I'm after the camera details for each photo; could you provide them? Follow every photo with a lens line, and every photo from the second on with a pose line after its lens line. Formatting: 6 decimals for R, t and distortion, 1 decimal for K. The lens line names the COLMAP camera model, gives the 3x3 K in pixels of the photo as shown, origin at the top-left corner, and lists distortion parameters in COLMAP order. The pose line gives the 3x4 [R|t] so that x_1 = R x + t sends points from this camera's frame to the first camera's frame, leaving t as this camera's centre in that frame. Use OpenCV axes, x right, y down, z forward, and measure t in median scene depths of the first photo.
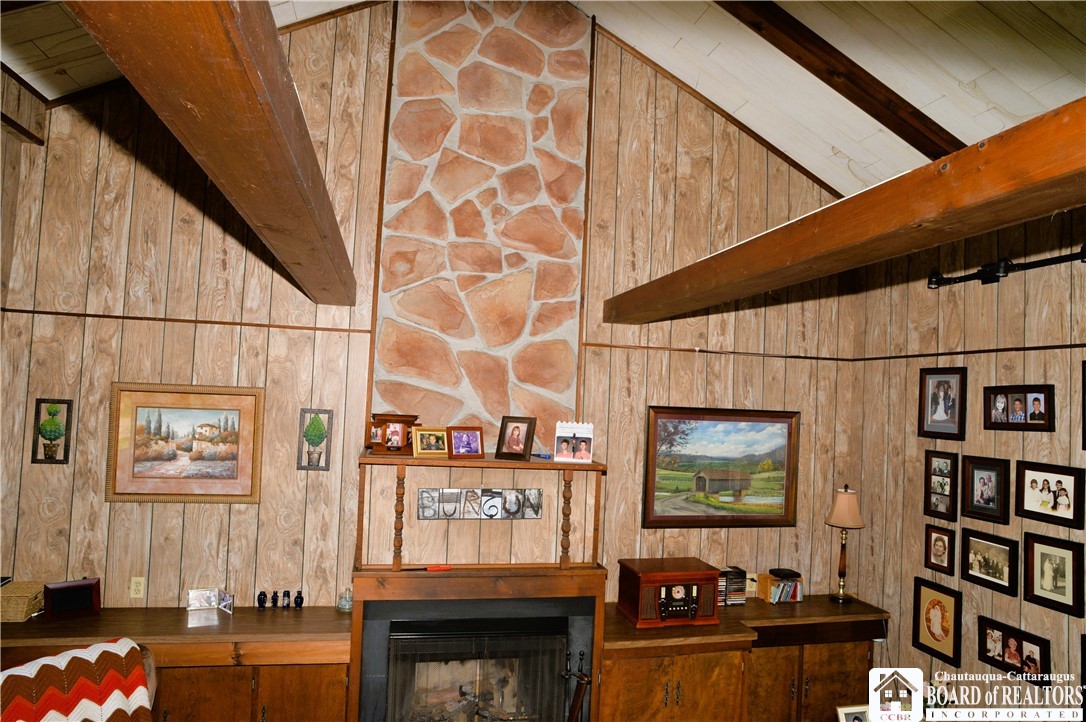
lens RADIAL K [[693.4, 0, 543.0], [0, 693.4, 361.0], [0, 0, 1]] dist [-0.093022, 0.064428]
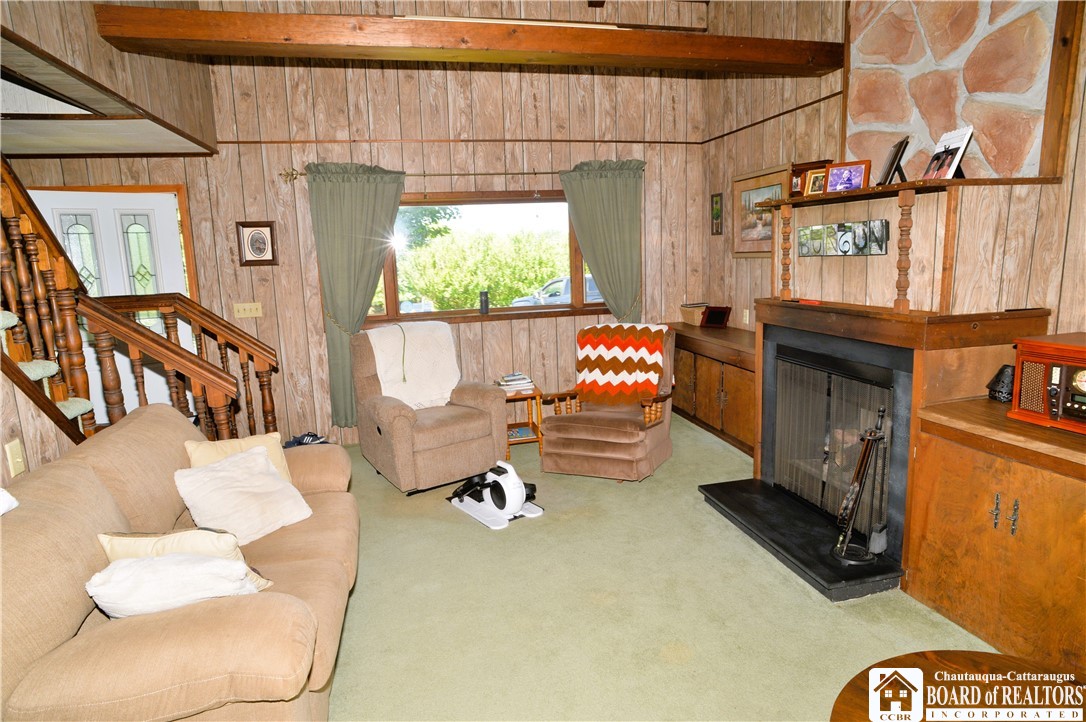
lens RADIAL K [[619.3, 0, 543.0], [0, 619.3, 361.0], [0, 0, 1]] dist [-0.086586, 0.057688]
pose [[0.014240, 0.130654, -0.991326, 0.728723], [0.091564, 0.987090, 0.131411, 0.212113], [0.995697, -0.092641, 0.002093, 0.536684]]
